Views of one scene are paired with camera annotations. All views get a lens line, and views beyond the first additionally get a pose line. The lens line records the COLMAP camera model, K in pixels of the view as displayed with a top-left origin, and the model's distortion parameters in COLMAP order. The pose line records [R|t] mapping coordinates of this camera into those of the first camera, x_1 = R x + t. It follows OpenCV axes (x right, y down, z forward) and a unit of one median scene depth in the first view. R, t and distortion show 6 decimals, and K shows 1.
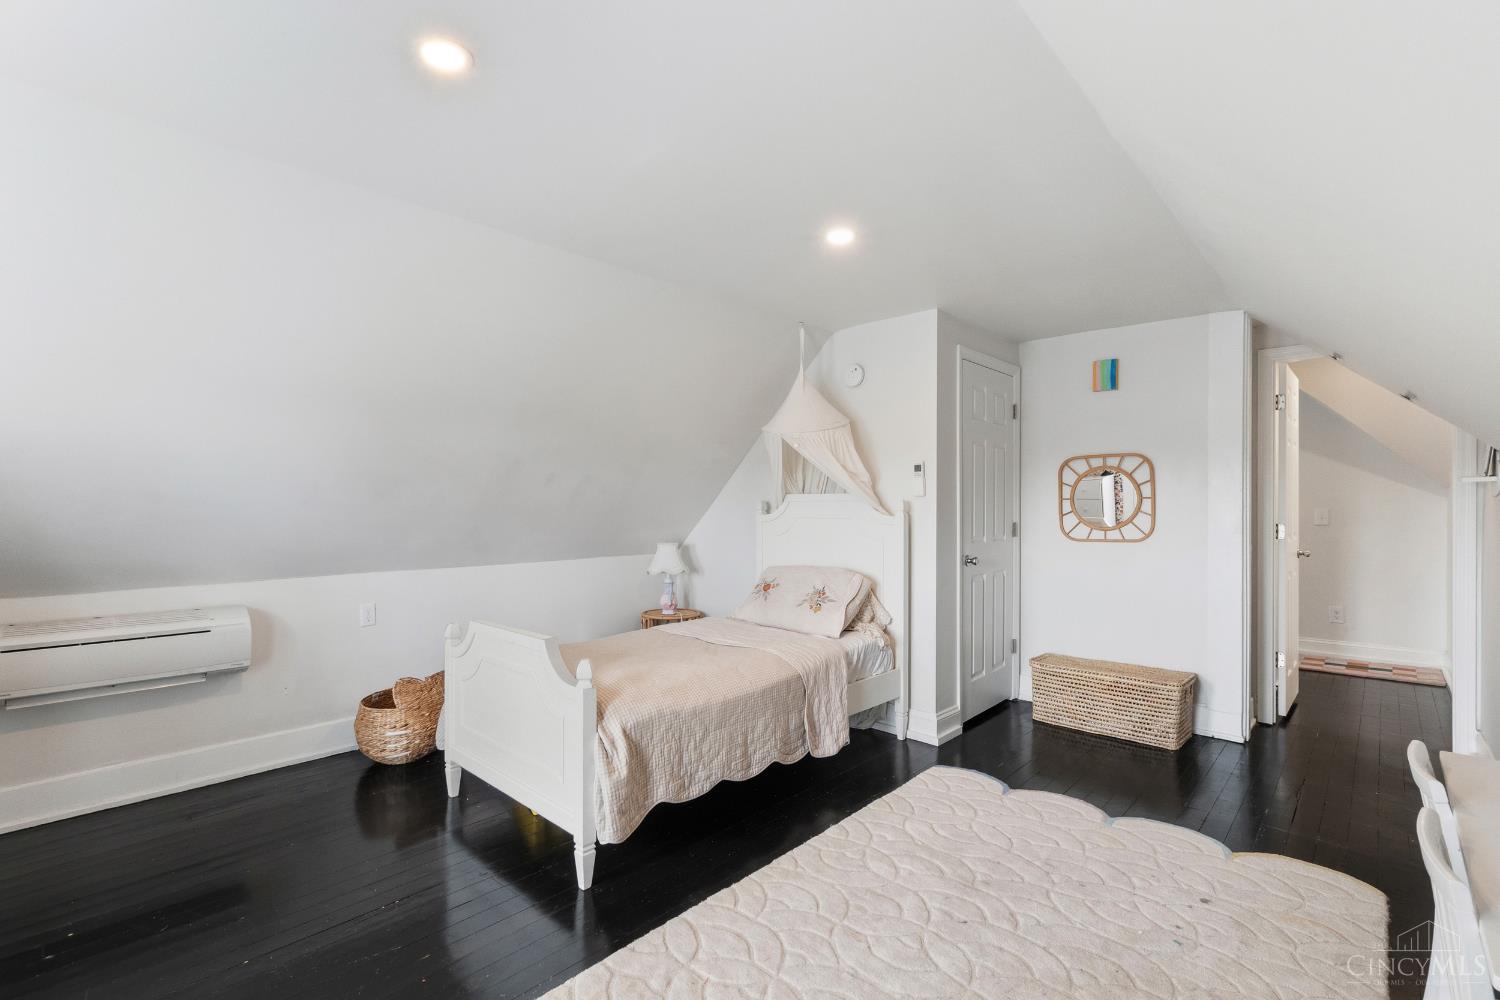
lens RADIAL K [[665.8, 0, 749.4], [0, 665.8, 497.4], [0, 0, 1]] dist [-0.004876, 0.000260]
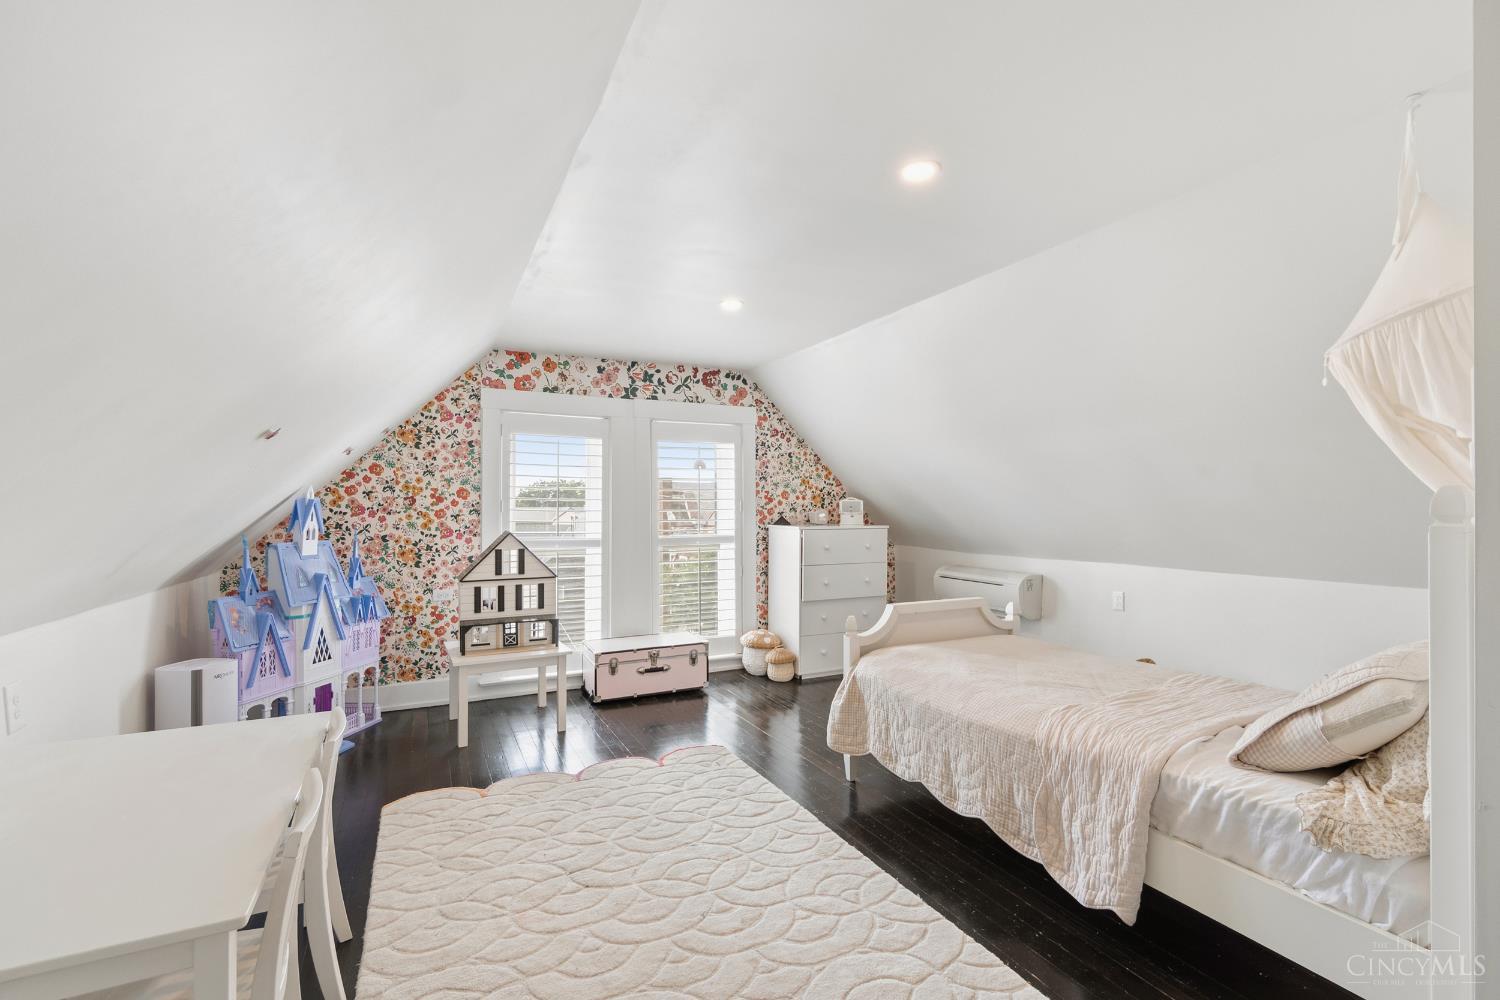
lens RADIAL K [[665.8, 0, 757.4], [0, 665.8, 503.5], [0, 0, 1]] dist [-0.004876, 0.000260]
pose [[-0.329924, -0.002815, -0.944003, 0.776616], [0.010680, 0.999920, -0.006715, 0.013084], [0.943947, -0.012297, -0.329867, 0.882041]]
